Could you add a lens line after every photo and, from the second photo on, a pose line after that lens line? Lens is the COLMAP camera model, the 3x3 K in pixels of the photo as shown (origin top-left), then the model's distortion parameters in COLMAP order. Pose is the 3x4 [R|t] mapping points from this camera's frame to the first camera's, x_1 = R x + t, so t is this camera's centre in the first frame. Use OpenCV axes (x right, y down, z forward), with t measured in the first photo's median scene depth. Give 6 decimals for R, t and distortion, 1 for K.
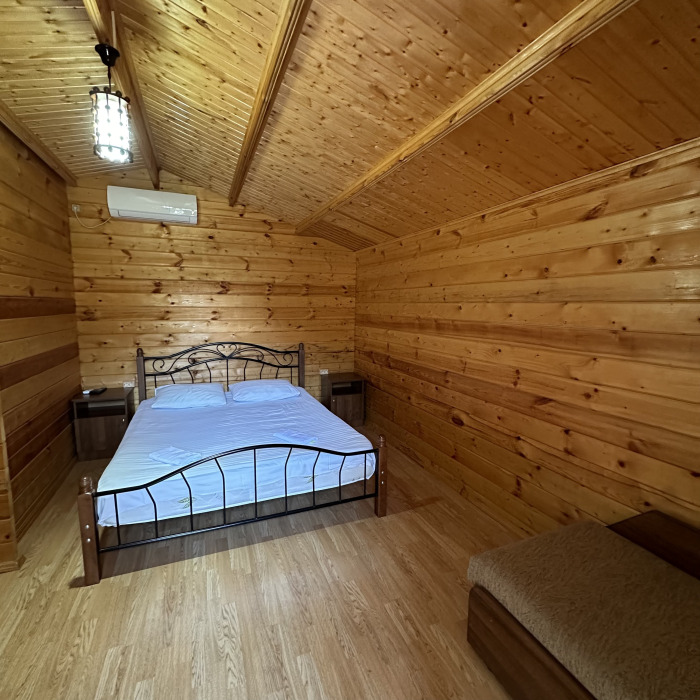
lens RADIAL K [[372.7, 0, 350.0], [0, 372.7, 350.0], [0, 0, 1]] dist [-0.001125, 0.000490]
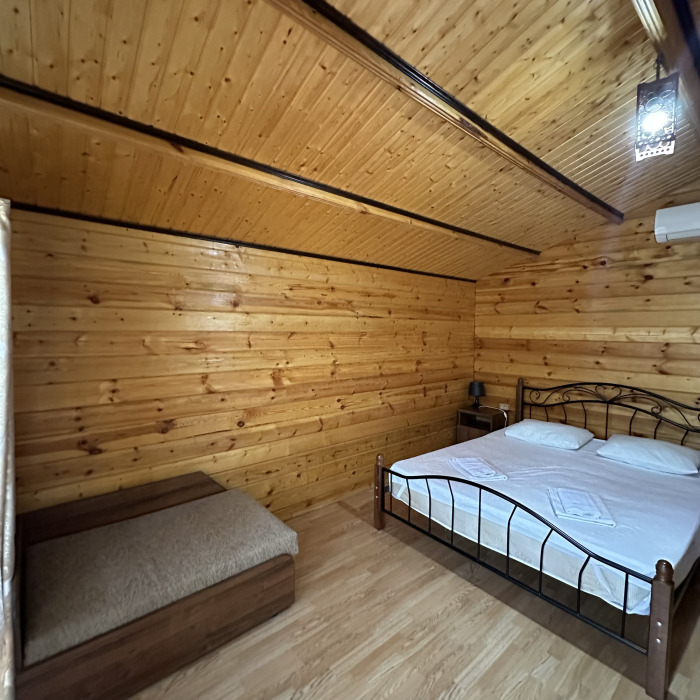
lens RADIAL K [[372.7, 0, 350.0], [0, 372.7, 350.0], [0, 0, 1]] dist [-0.001125, 0.000490]
pose [[0.315986, 0.057974, -0.946991, 0.290950], [-0.134978, 0.990726, 0.015613, -0.032101], [0.939113, 0.122890, 0.320881, 0.177643]]
